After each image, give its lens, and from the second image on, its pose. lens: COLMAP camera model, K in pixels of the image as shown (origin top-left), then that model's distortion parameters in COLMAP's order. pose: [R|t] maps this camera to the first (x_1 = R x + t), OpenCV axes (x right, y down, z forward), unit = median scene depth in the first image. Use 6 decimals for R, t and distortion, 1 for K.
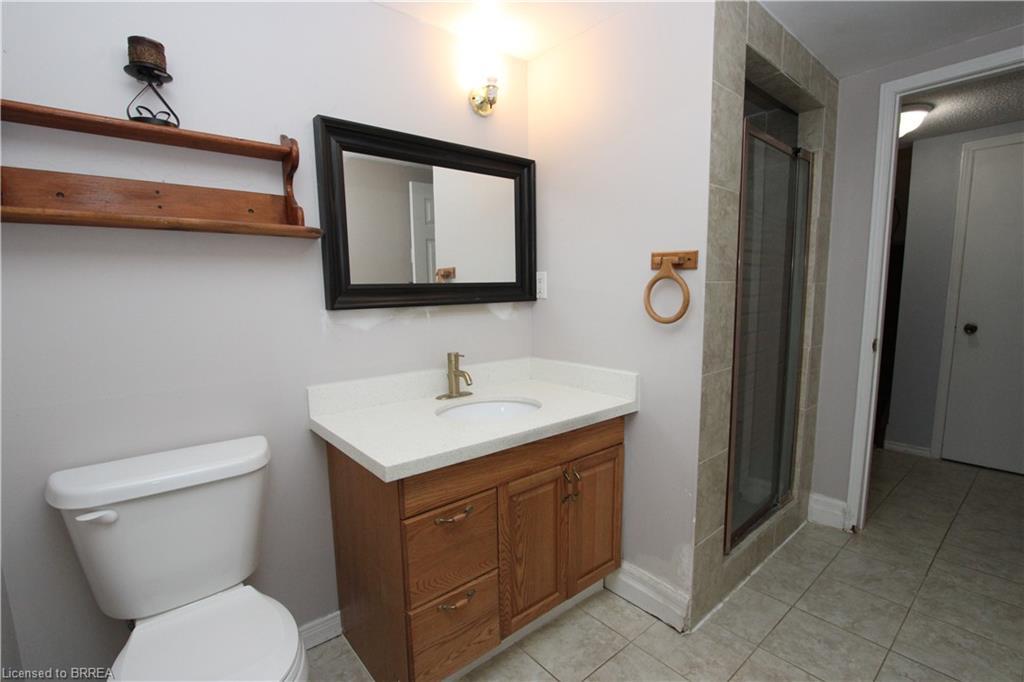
lens RADIAL K [[485.3, 0, 516.6], [0, 485.3, 353.9], [0, 0, 1]] dist [-0.018630, 0.000707]
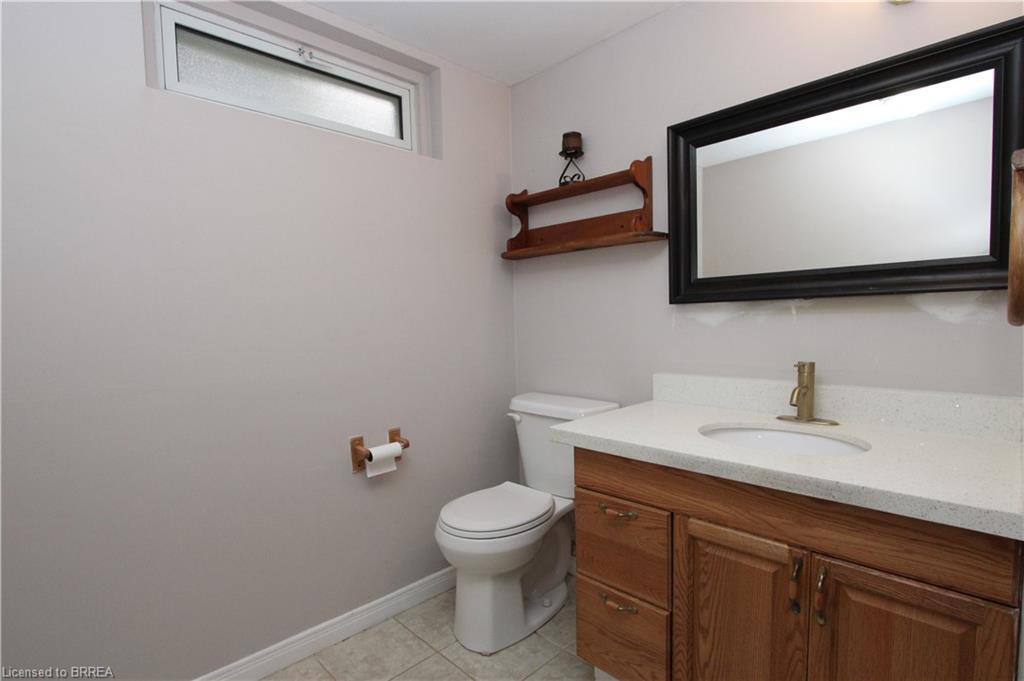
lens RADIAL K [[485.3, 0, 516.6], [0, 485.3, 353.4], [0, 0, 1]] dist [-0.018630, 0.000707]
pose [[0.077530, 0.083224, -0.993510, 0.691044], [-0.116858, 0.990399, 0.073844, -0.021062], [0.990118, 0.110375, 0.086511, 0.601732]]
